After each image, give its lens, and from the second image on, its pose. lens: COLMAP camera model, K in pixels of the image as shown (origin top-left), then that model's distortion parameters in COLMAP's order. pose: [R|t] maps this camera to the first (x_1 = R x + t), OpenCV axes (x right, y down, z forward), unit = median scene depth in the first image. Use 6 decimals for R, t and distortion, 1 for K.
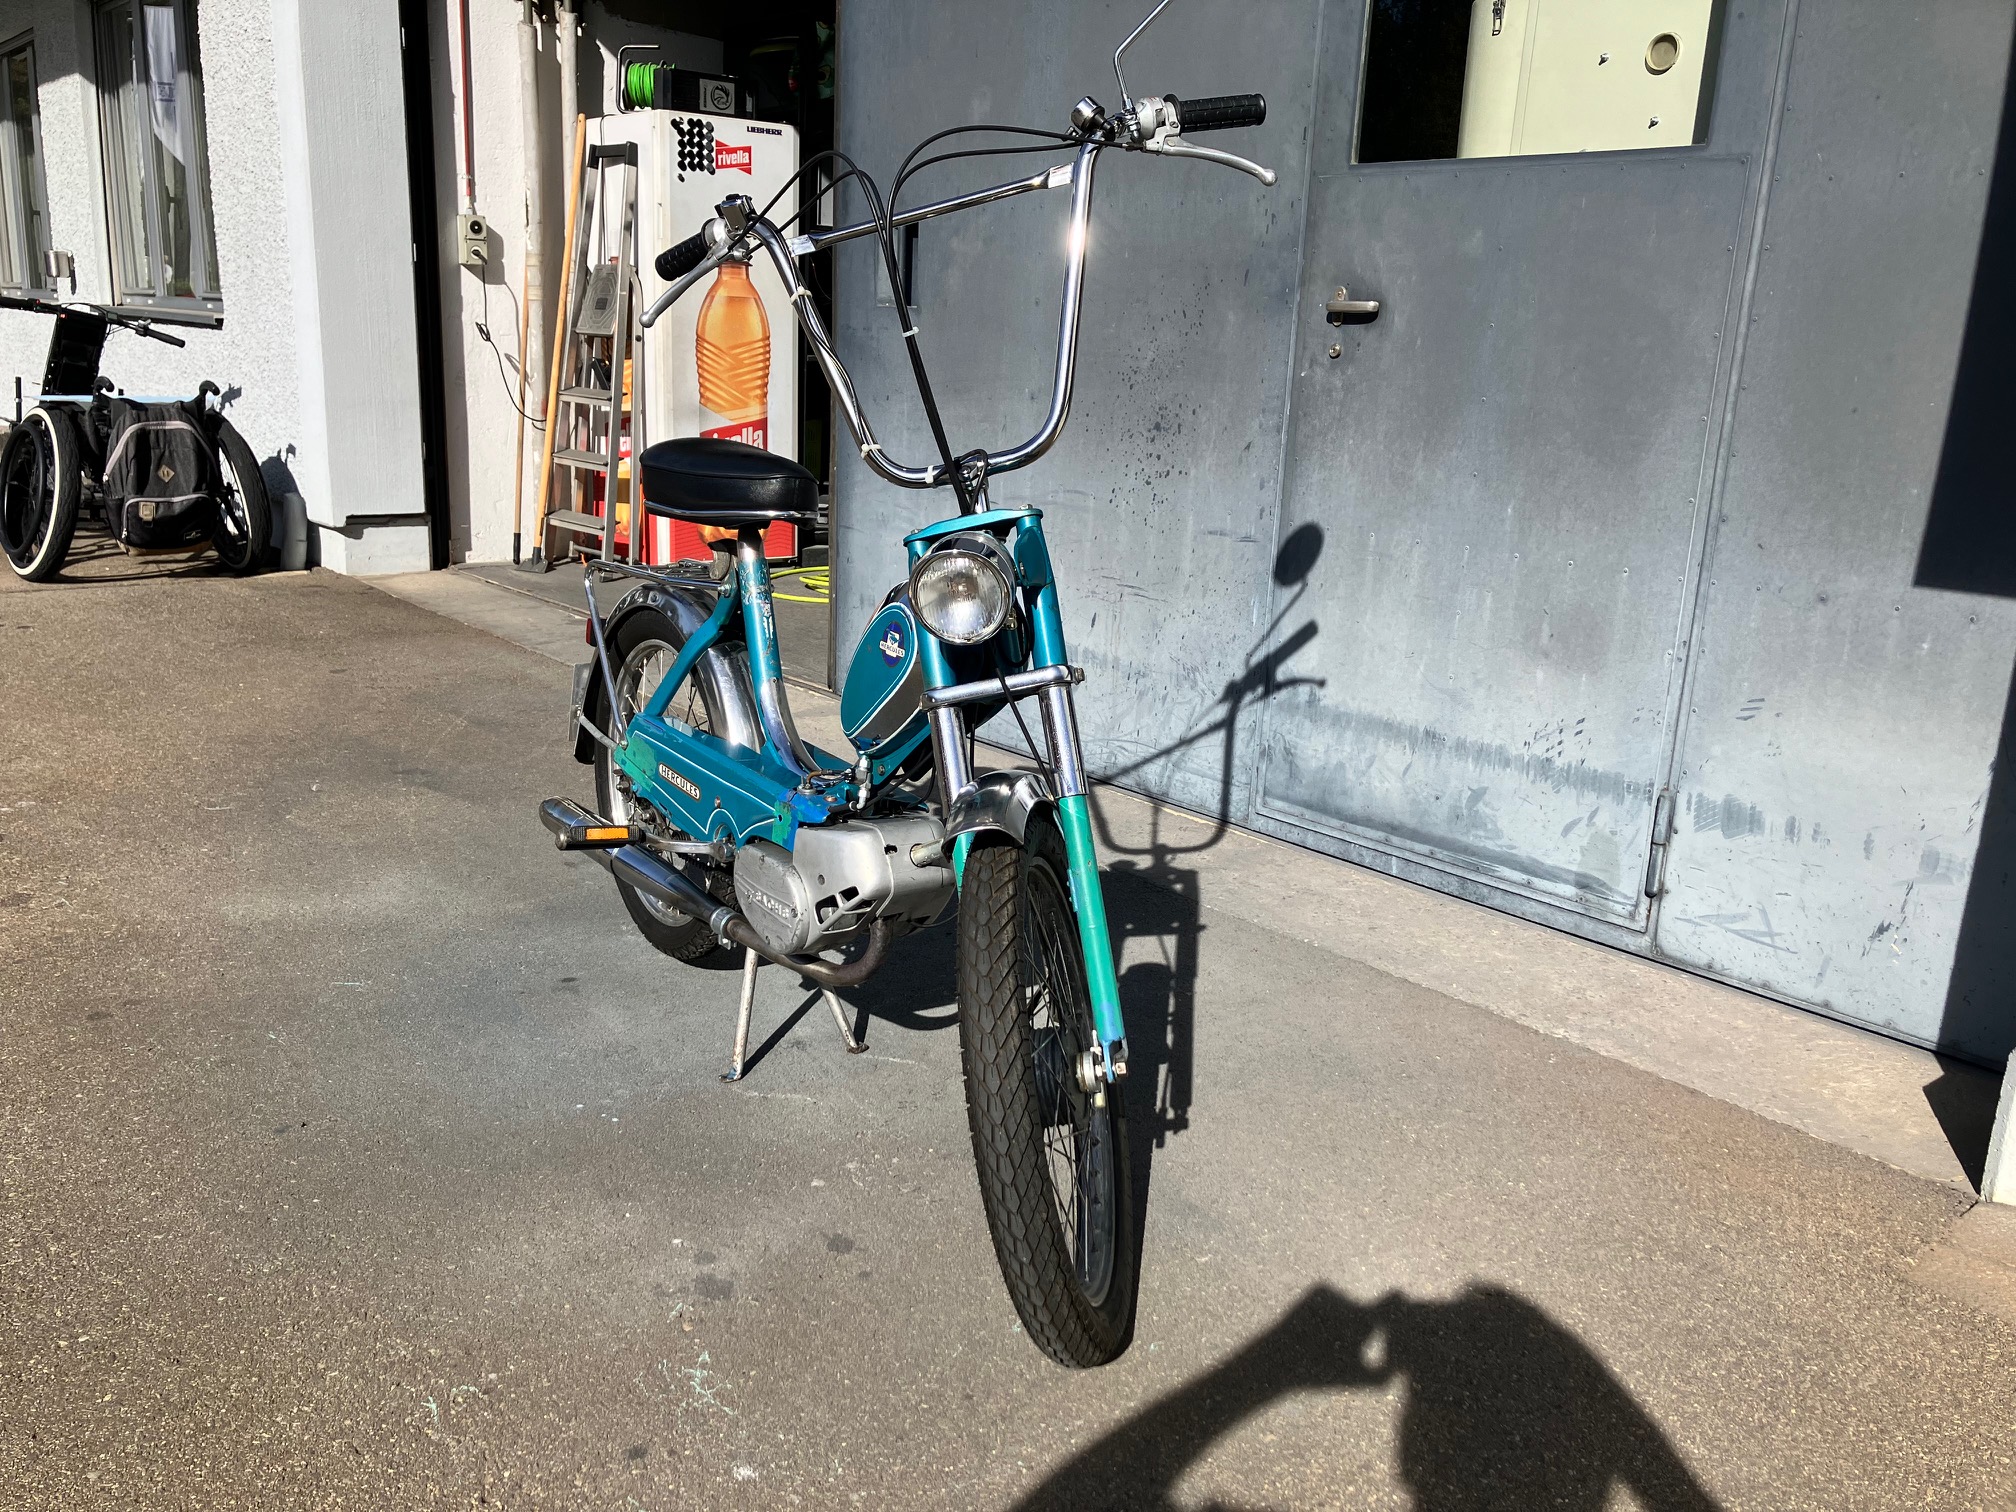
lens RADIAL K [[1674.0, 0, 1020.6], [0, 1674.0, 770.6], [0, 0, 1]] dist [0.036505, -0.038852]
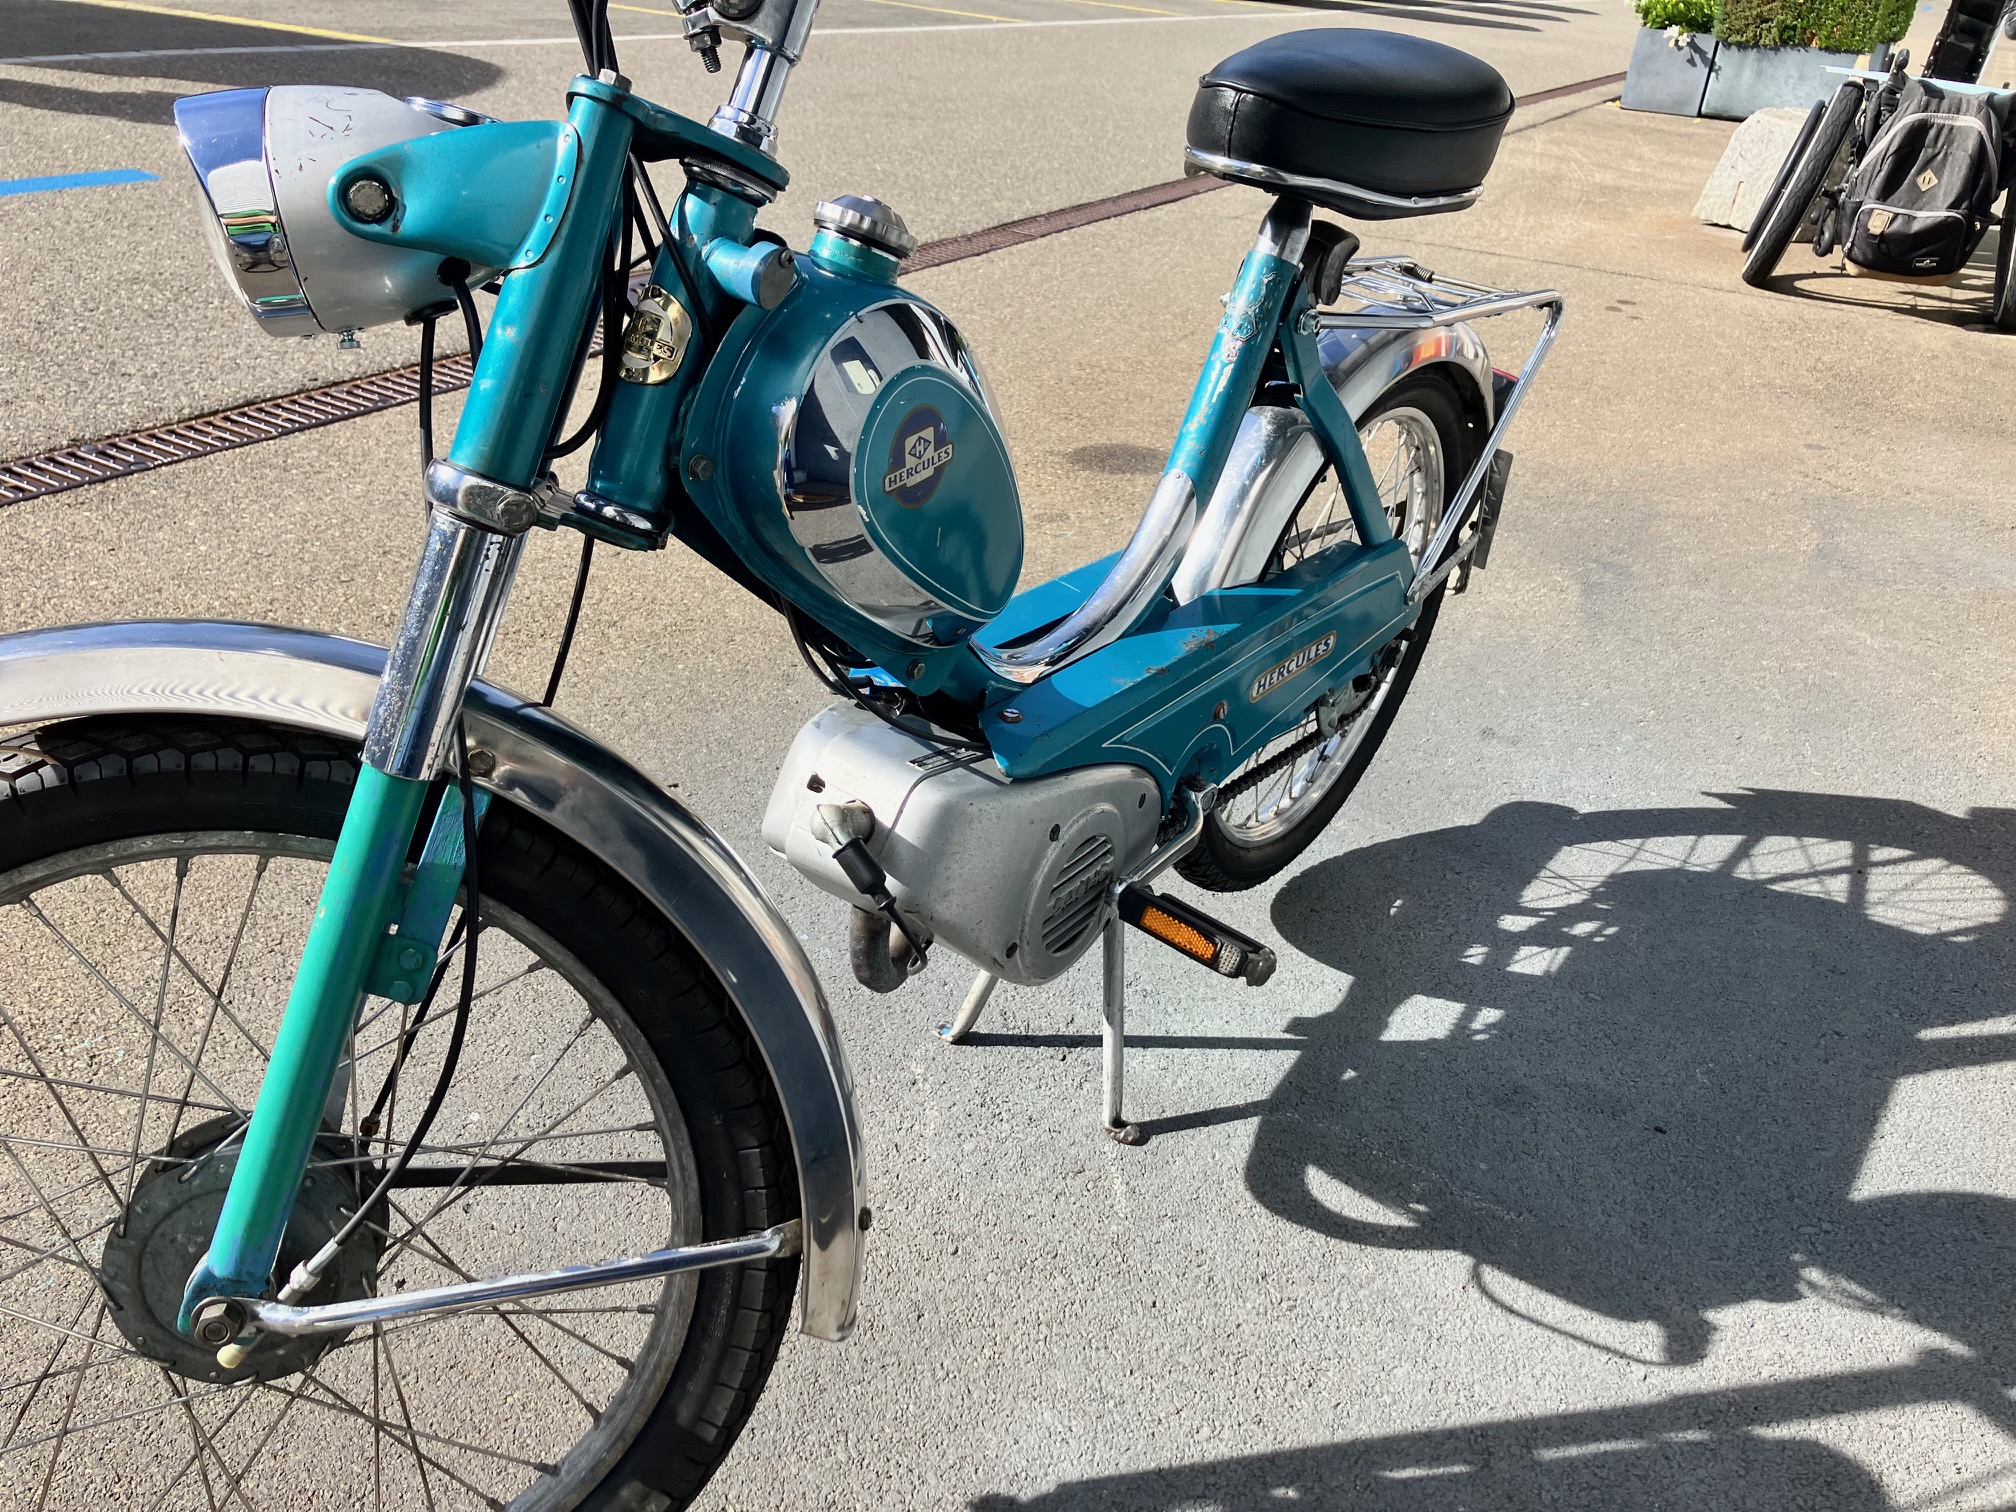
lens RADIAL K [[1674.0, 0, 1002.3], [0, 1674.0, 759.0], [0, 0, 1]] dist [0.036505, -0.038852]
pose [[0.335977, 0.428099, -0.838958, 0.237511], [-0.314873, 0.890539, 0.328322, -0.094678], [0.887679, 0.153857, 0.433997, 0.511143]]
